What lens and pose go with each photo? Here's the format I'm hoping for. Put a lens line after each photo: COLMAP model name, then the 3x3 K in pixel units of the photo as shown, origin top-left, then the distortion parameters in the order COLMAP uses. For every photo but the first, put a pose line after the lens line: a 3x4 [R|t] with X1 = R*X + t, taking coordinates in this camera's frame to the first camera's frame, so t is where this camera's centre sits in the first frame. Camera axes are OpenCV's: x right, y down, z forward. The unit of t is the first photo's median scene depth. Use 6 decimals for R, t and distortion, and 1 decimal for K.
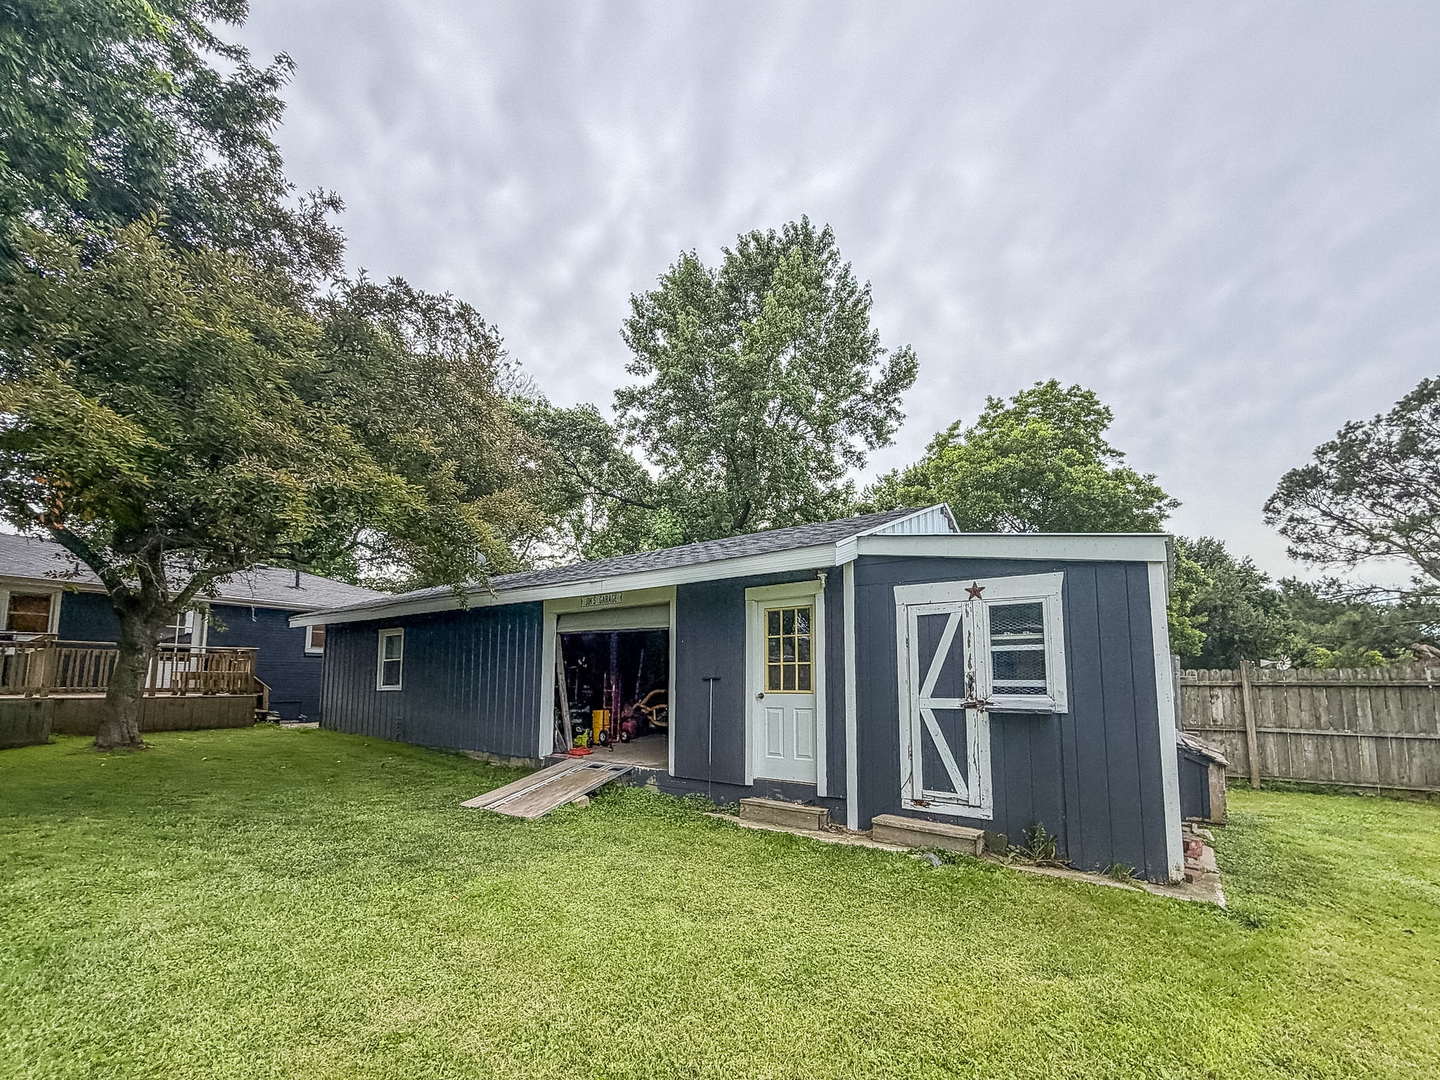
lens RADIAL K [[618.0, 0, 715.3], [0, 618.0, 619.2], [0, 0, 1]] dist [-0.001734, -0.000185]
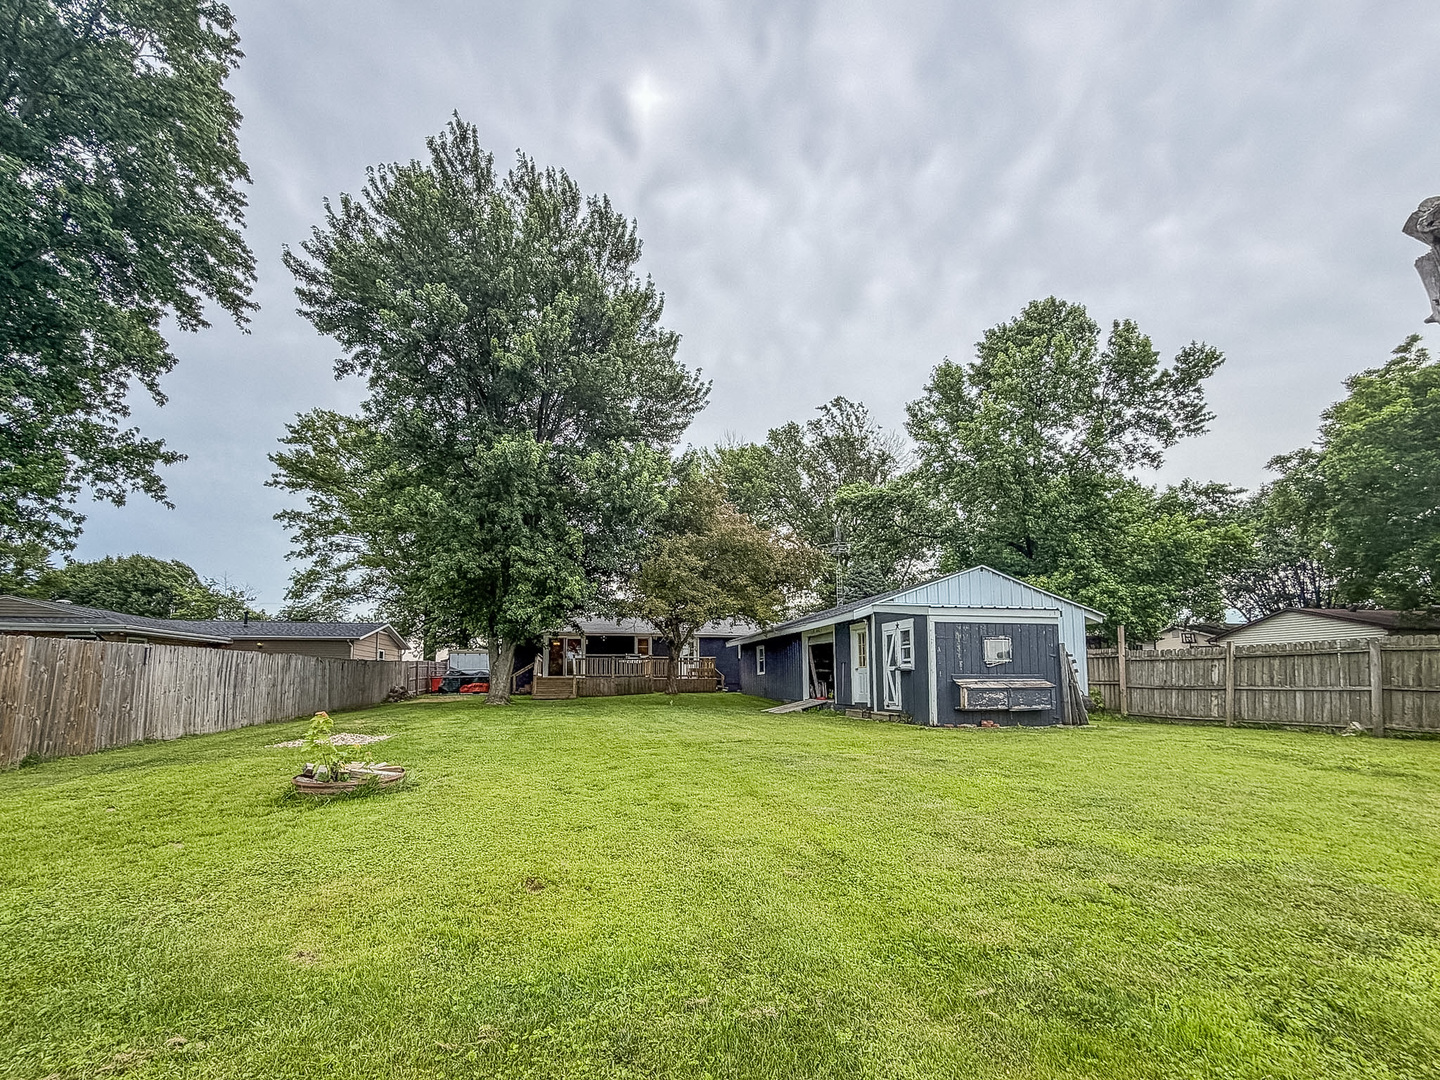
lens RADIAL K [[618.0, 0, 715.3], [0, 618.0, 619.2], [0, 0, 1]] dist [-0.001734, -0.000185]
pose [[0.763196, -0.076318, -0.641644, 0.906436], [0.076031, 0.996709, -0.028116, -0.034123], [0.641678, -0.027327, 0.766487, -0.907797]]
